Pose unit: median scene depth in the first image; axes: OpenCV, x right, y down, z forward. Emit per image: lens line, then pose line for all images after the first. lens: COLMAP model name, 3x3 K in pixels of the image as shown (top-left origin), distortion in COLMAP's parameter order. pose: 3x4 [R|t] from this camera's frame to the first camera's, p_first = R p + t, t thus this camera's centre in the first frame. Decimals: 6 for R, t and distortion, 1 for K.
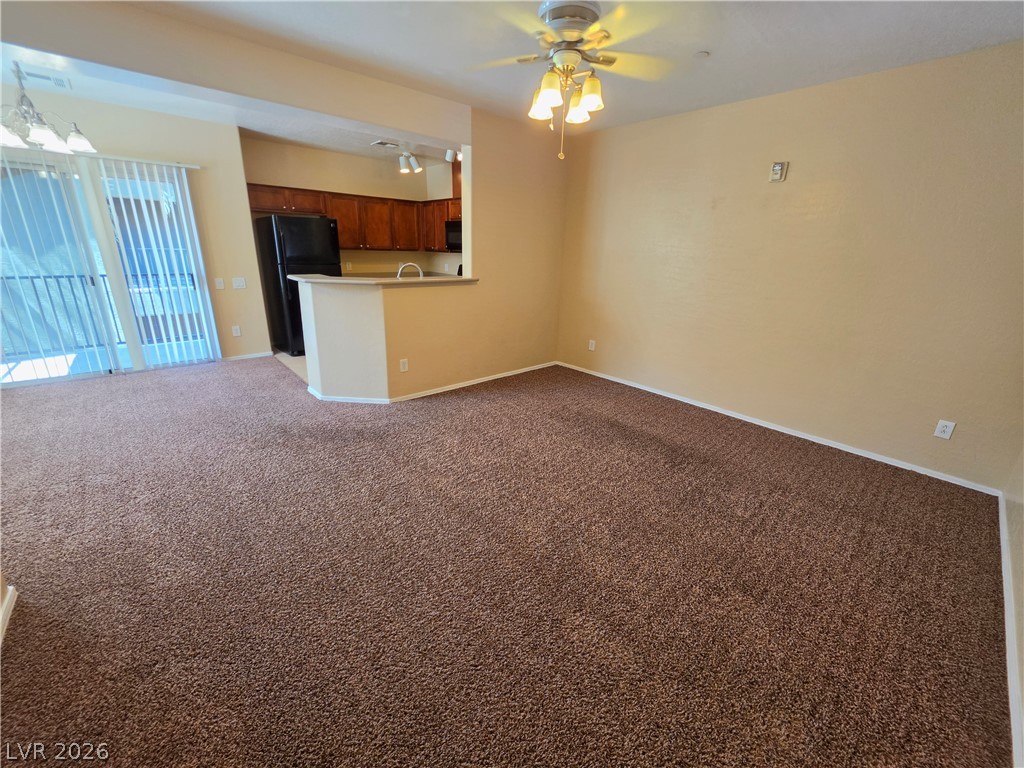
lens RADIAL K [[411.7, 0, 511.8], [0, 411.7, 381.2], [0, 0, 1]] dist [-0.000688, -0.000122]
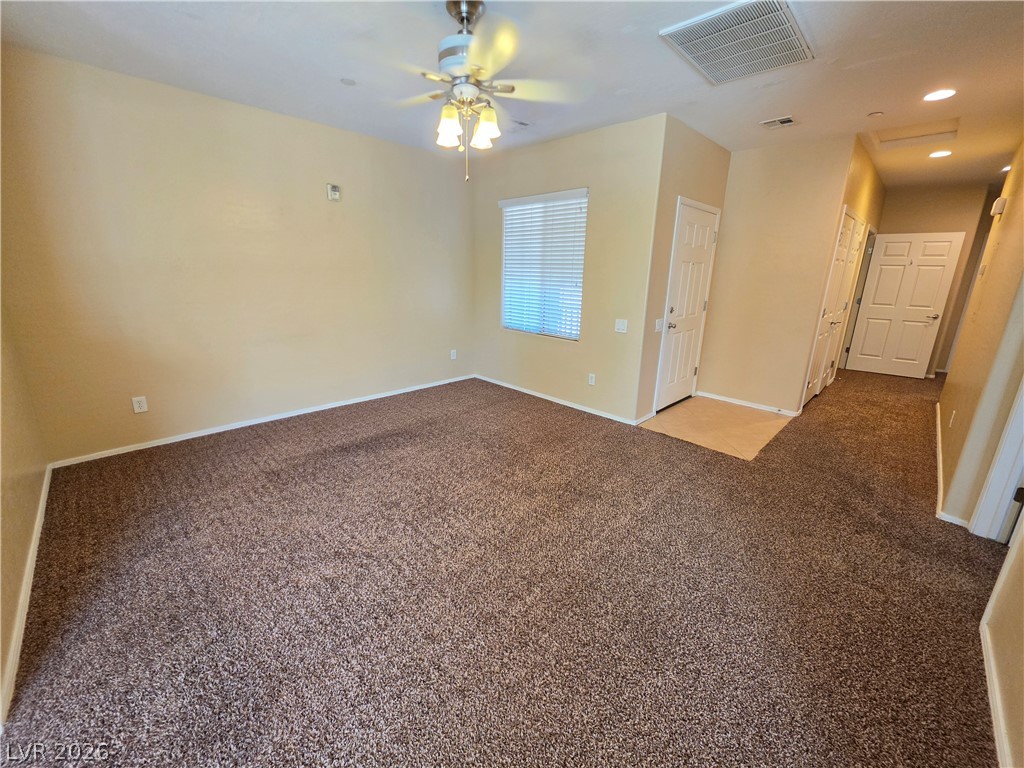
lens RADIAL K [[411.7, 0, 512.0], [0, 411.7, 382.9], [0, 0, 1]] dist [-0.000688, -0.000122]
pose [[-0.054888, -0.295926, 0.953633, -0.513739], [0.293305, 0.908159, 0.298697, -0.163290], [-0.954442, 0.296100, 0.036950, 0.486125]]
